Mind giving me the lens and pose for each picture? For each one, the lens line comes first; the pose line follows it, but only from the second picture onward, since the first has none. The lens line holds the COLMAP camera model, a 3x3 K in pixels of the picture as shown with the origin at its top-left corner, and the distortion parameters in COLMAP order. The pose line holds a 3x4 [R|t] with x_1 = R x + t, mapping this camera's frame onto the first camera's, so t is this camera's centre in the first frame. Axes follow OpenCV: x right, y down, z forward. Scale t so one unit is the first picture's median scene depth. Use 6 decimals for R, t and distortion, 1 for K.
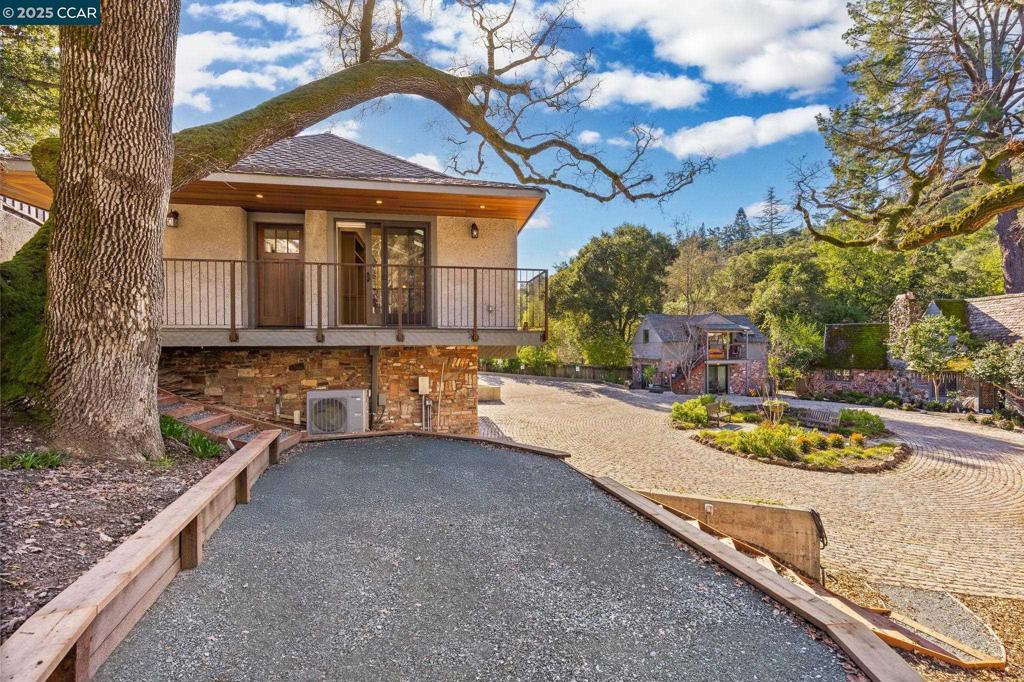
lens RADIAL K [[469.9, 0, 504.0], [0, 469.9, 344.0], [0, 0, 1]] dist [0.003107, -0.002014]
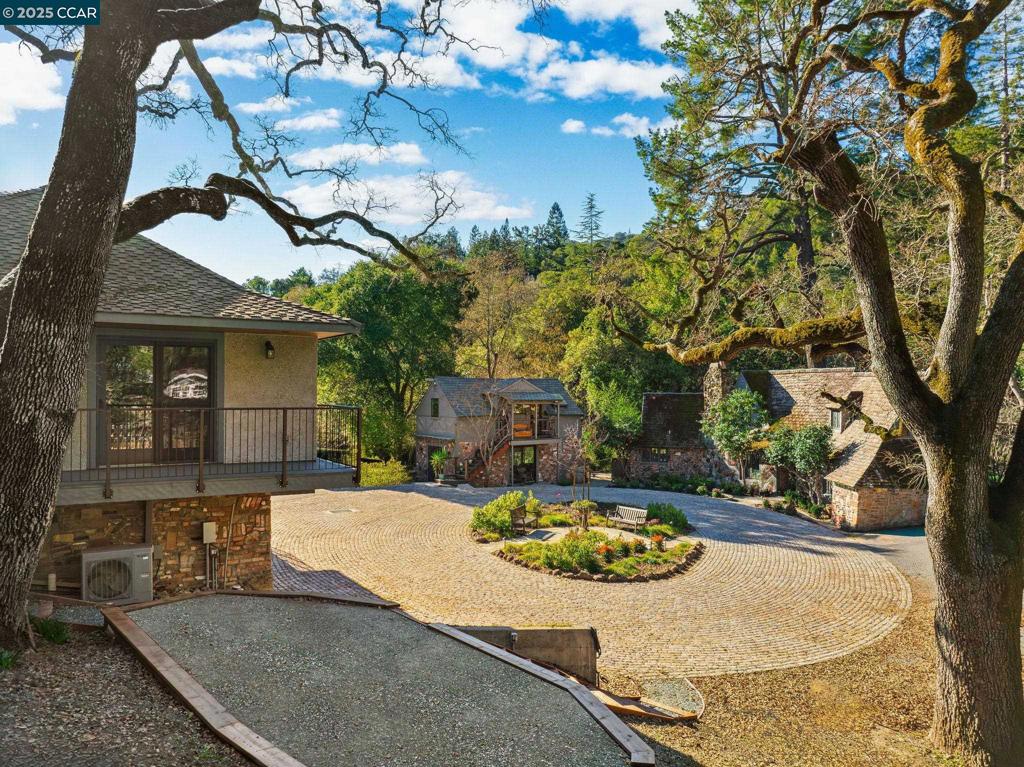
lens RADIAL K [[757.5, 0, 514.6], [0, 757.5, 379.3], [0, 0, 1]] dist [-0.046671, -0.026608]
pose [[0.916072, 0.010149, 0.400886, -0.125981], [-0.005200, 0.999896, -0.013430, -0.104156], [-0.400981, 0.010218, 0.916029, -0.283012]]
